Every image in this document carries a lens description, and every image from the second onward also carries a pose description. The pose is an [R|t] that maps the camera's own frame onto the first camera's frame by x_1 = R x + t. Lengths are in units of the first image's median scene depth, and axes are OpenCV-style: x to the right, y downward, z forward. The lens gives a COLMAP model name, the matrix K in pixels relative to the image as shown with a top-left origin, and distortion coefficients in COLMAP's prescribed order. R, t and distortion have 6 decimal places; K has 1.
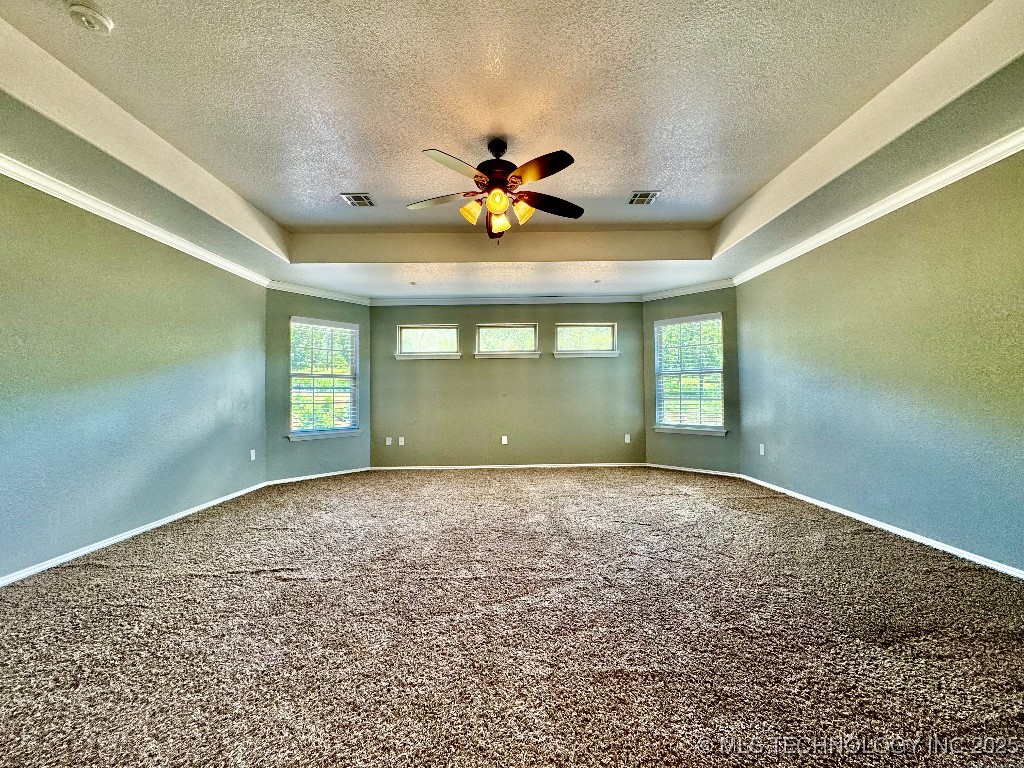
lens RADIAL K [[409.2, 0, 512.0], [0, 409.2, 384.0], [0, 0, 1]] dist [-0.002227, -0.000338]
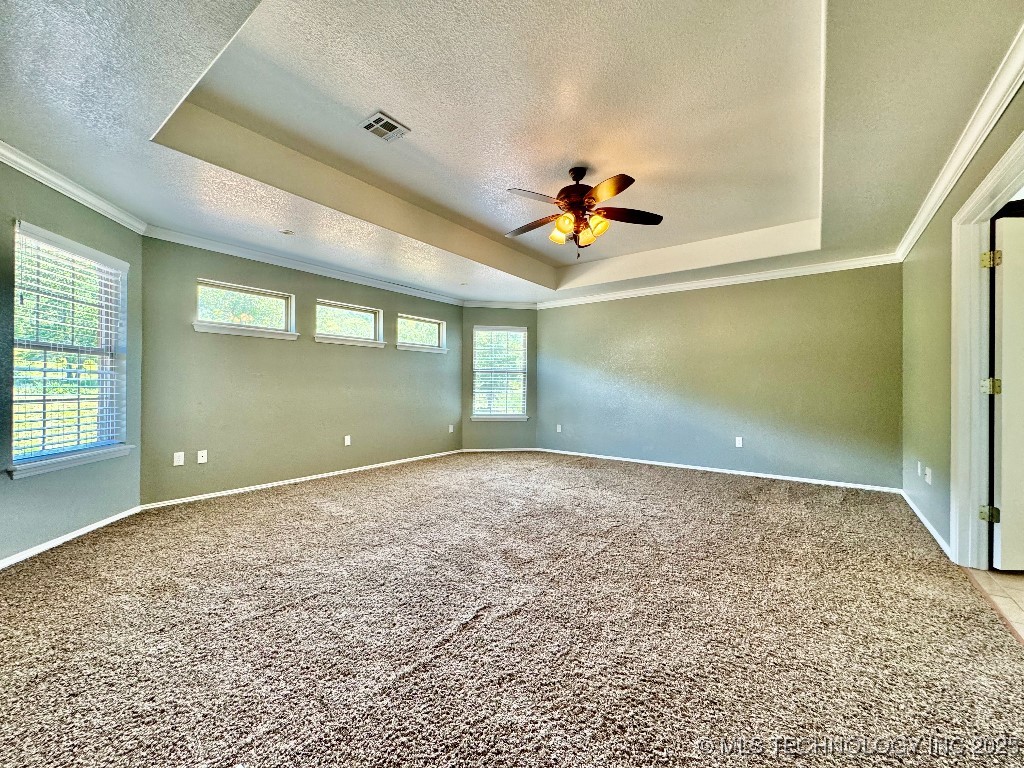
lens RADIAL K [[409.2, 0, 512.0], [0, 409.2, 384.0], [0, 0, 1]] dist [-0.002227, -0.000338]
pose [[0.598764, 0.019630, 0.800685, -0.508192], [-0.034504, 0.999404, 0.001301, 0.006194], [-0.800182, -0.028406, 0.599084, 0.216010]]
